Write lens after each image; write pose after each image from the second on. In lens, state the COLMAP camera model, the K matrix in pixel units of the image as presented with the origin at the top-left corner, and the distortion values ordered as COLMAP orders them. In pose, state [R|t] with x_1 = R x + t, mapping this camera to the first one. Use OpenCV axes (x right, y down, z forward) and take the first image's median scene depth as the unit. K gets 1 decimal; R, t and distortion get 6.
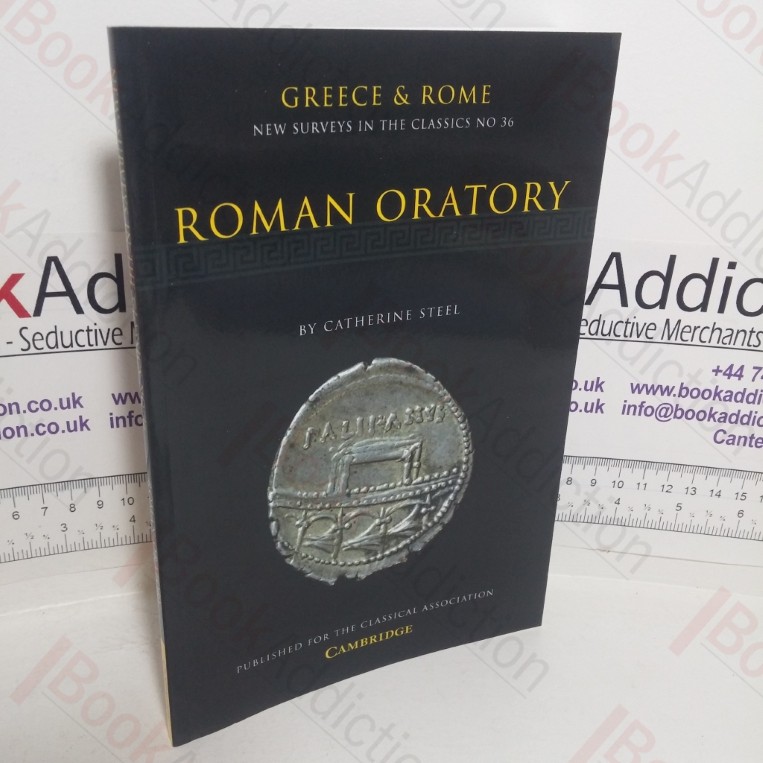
lens RADIAL K [[857.6, 0, 386.9], [0, 857.6, 375.9], [0, 0, 1]] dist [-0.002770, 0.000000]
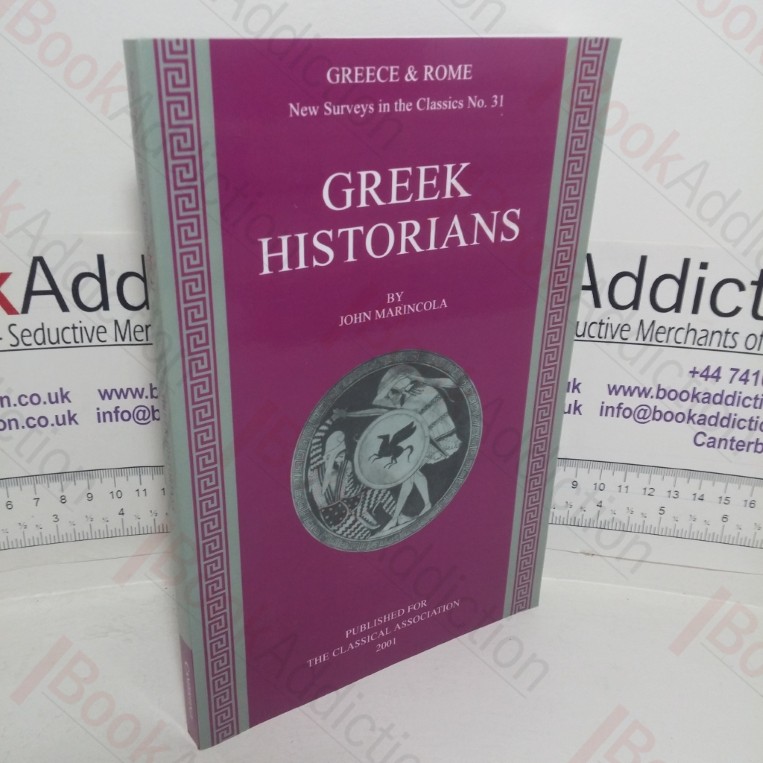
lens RADIAL K [[857.6, 0, 382.5], [0, 857.6, 379.5], [0, 0, 1]] dist [-0.002770, 0.000000]
pose [[0.997731, 0.007031, -0.066960, 0.091915], [-0.008366, 0.999771, -0.019687, 0.025514], [0.066807, 0.020202, 0.997561, -0.019888]]
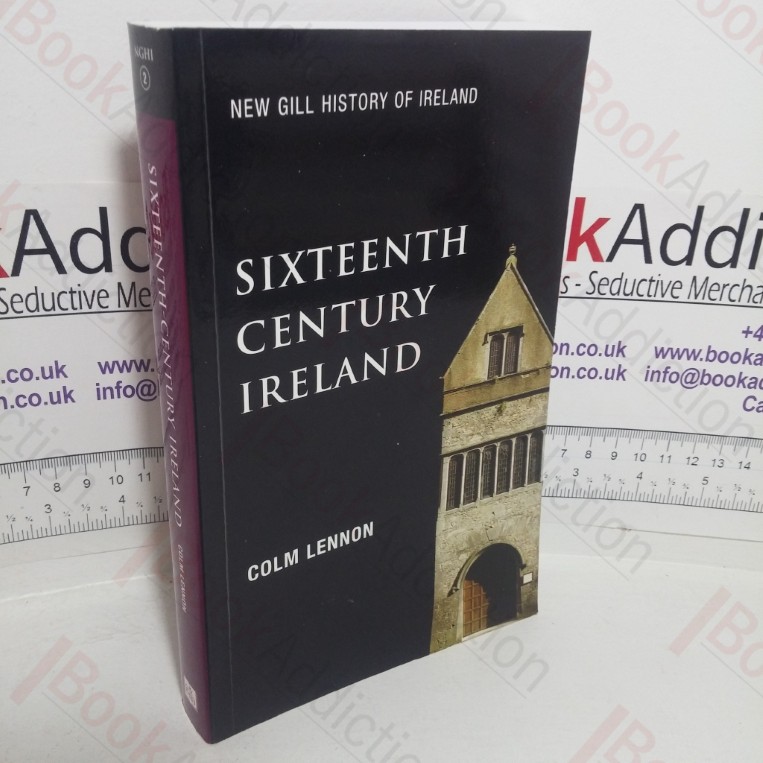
lens RADIAL K [[857.6, 0, 384.6], [0, 857.6, 368.5], [0, 0, 1]] dist [-0.002770, 0.000000]
pose [[0.999926, -0.011246, 0.004714, -0.014997], [0.011280, 0.999909, -0.007355, 0.036668], [-0.004631, 0.007408, 0.999962, 0.069412]]
